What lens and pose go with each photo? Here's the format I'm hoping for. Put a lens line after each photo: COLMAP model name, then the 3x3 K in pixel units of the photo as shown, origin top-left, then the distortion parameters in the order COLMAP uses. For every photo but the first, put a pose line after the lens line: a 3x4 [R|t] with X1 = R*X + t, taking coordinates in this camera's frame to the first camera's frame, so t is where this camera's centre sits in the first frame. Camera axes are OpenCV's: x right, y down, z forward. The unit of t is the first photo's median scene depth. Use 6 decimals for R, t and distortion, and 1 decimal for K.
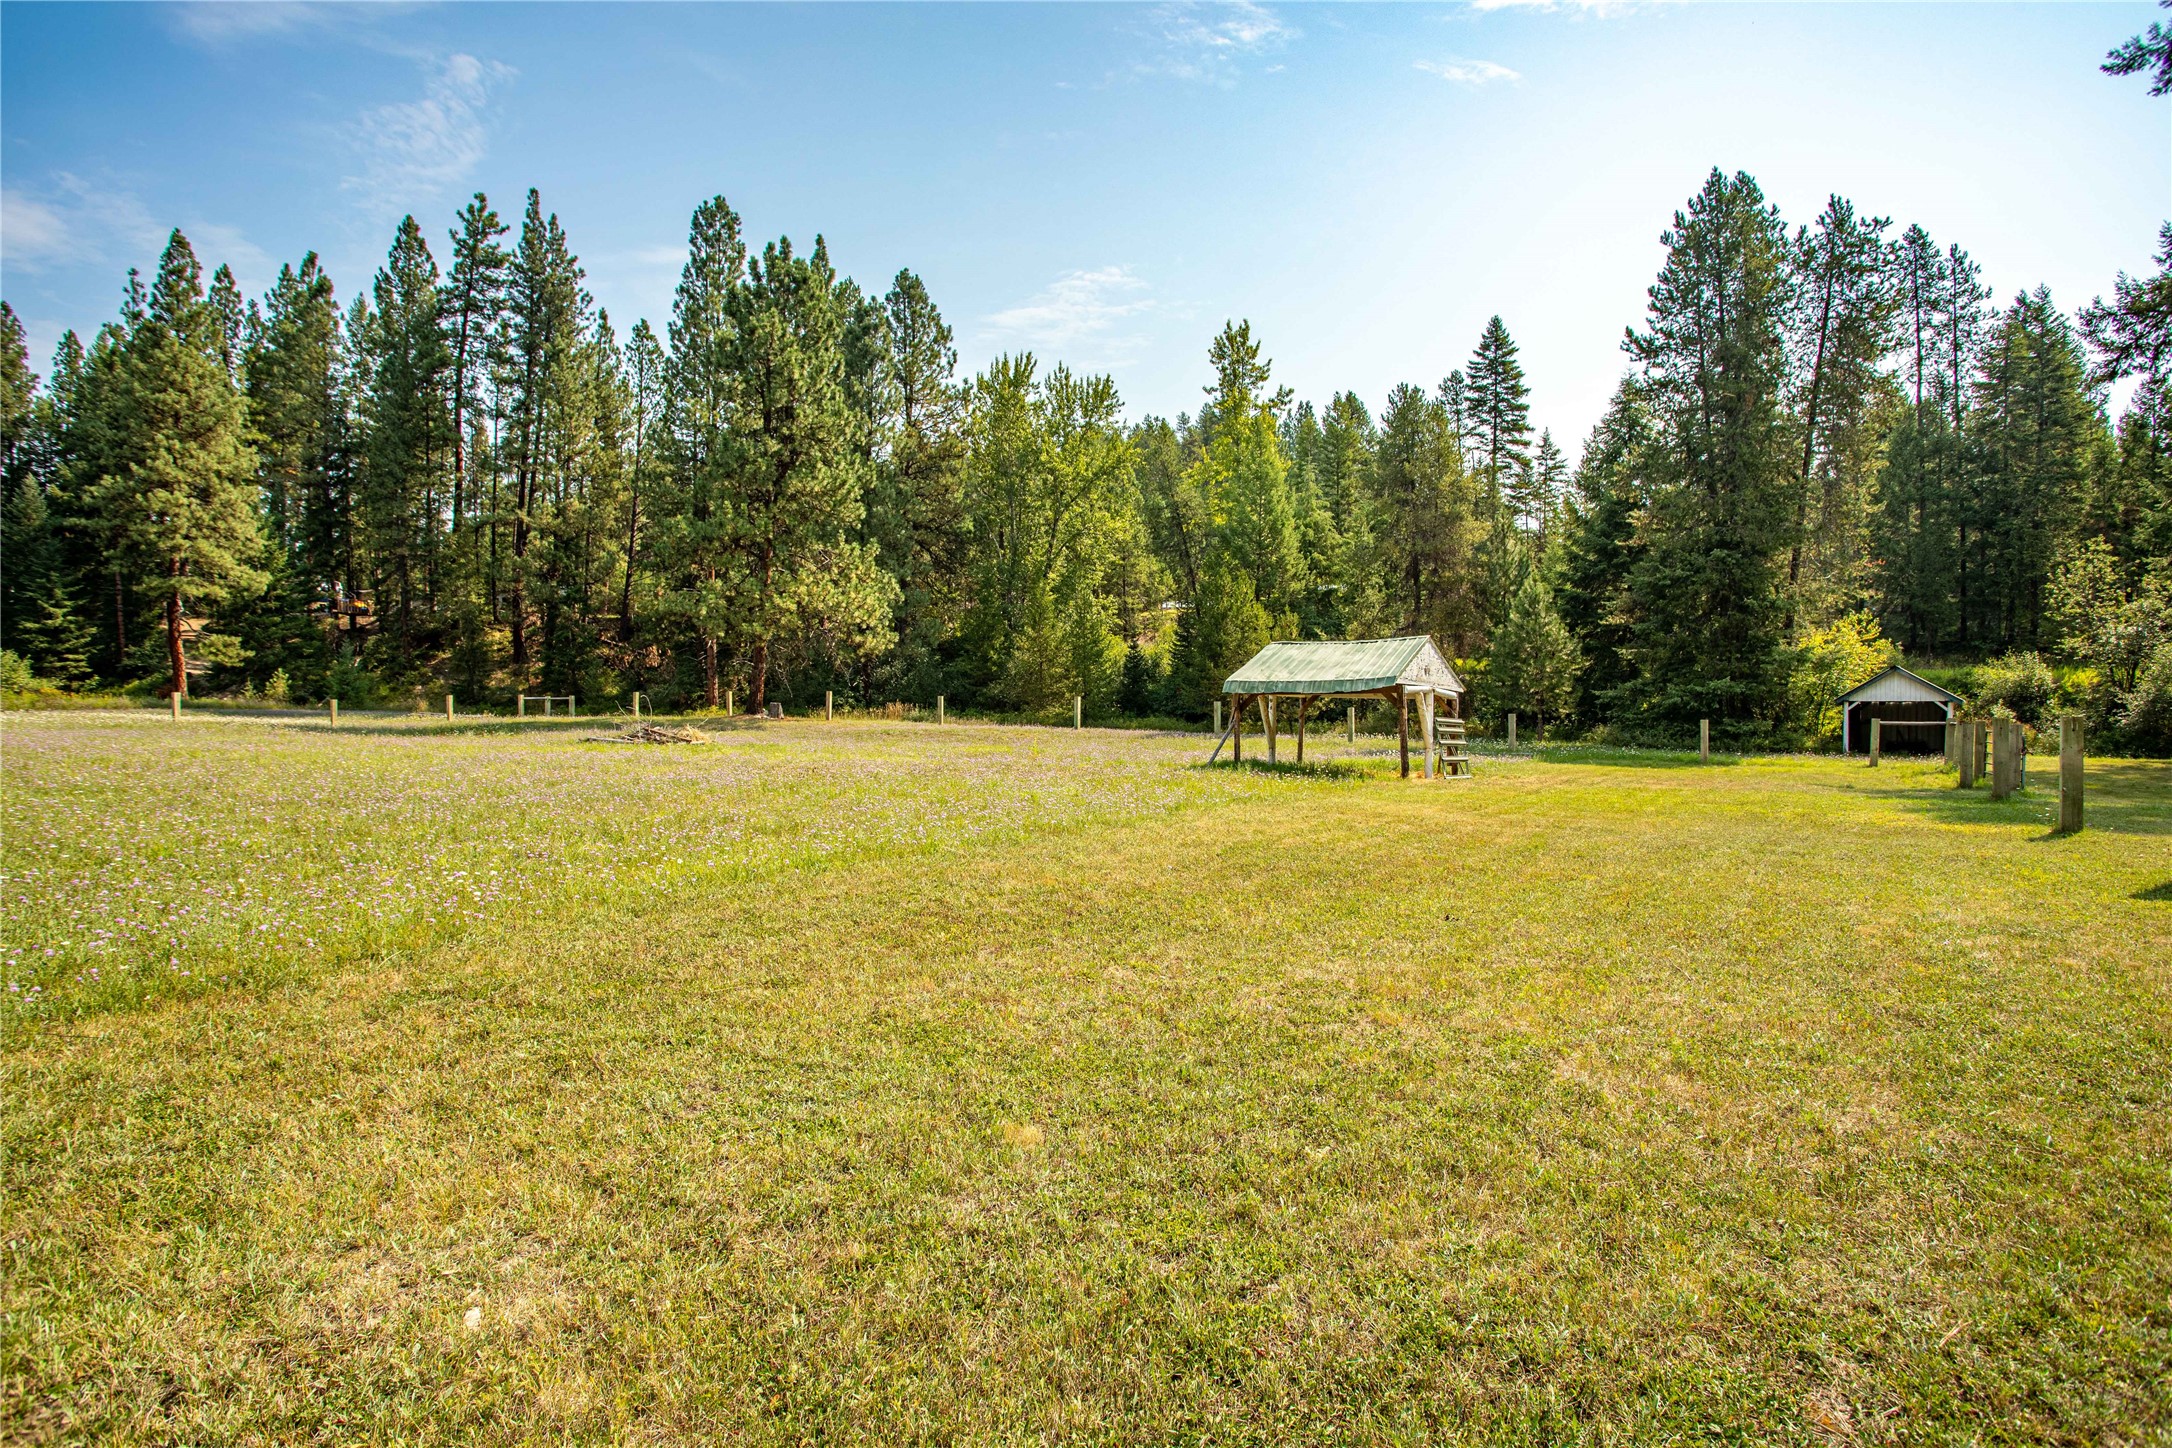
lens RADIAL K [[1068.5, 0, 1087.1], [0, 1068.5, 697.4], [0, 0, 1]] dist [-0.043605, 0.028398]
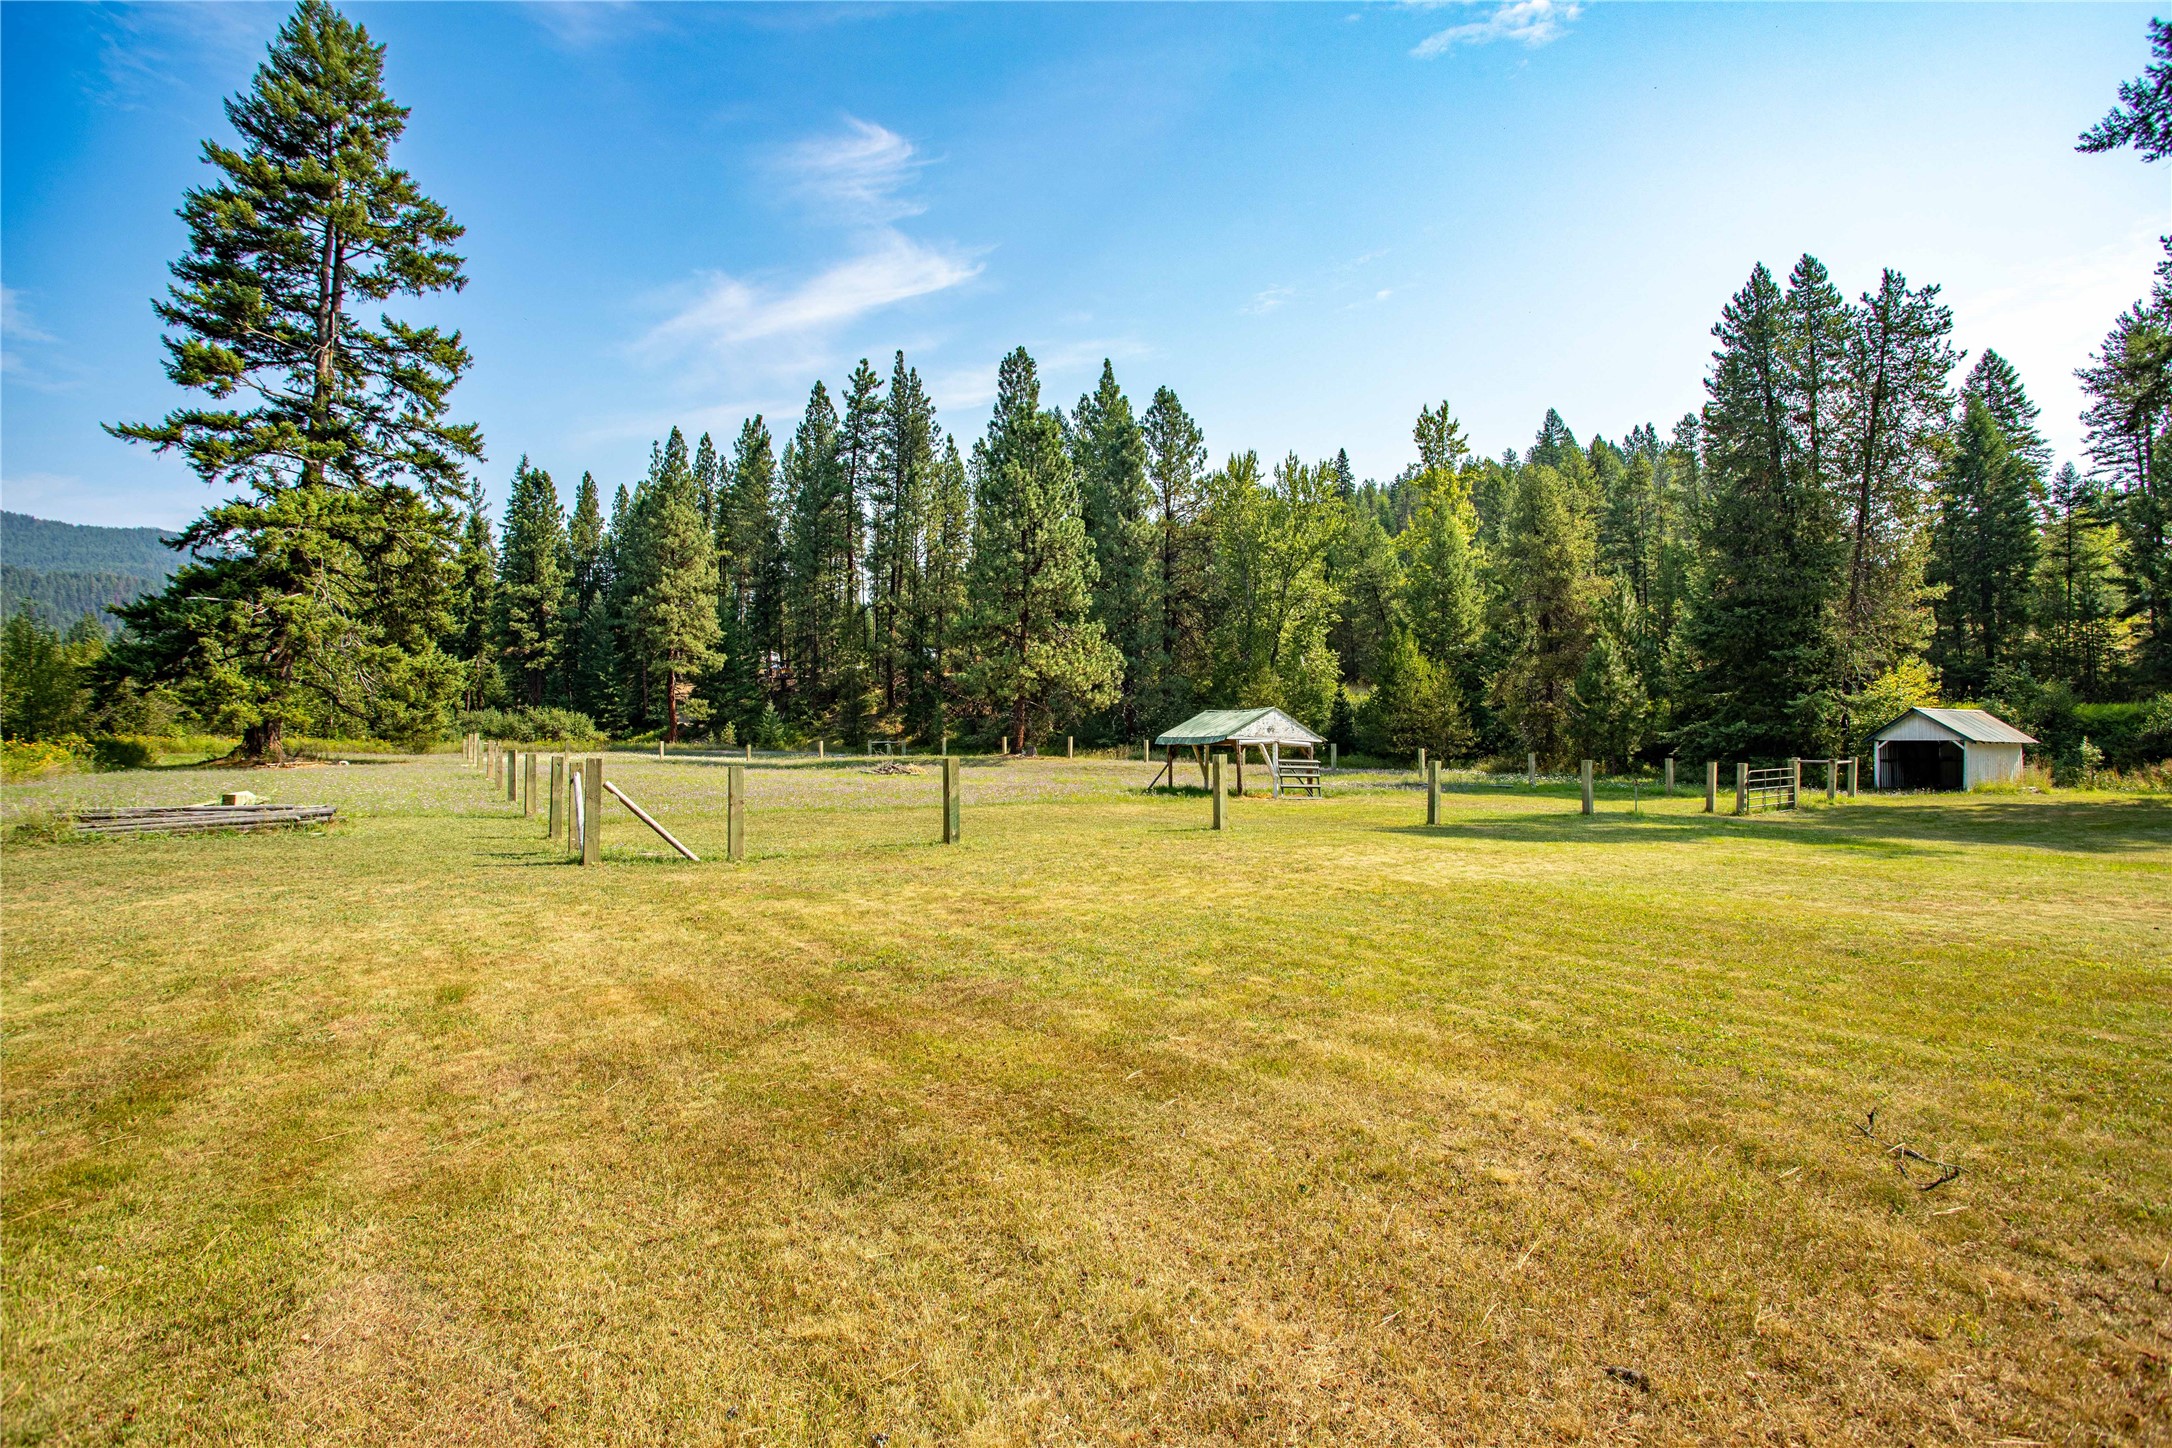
lens RADIAL K [[1052.5, 0, 1077.6], [0, 1052.5, 687.3], [0, 0, 1]] dist [-0.007736, 0.007484]
pose [[0.935536, -0.023057, -0.352478, 0.155296], [0.007273, 0.998913, -0.046040, -0.004636], [0.353157, 0.040509, 0.934687, -0.147208]]
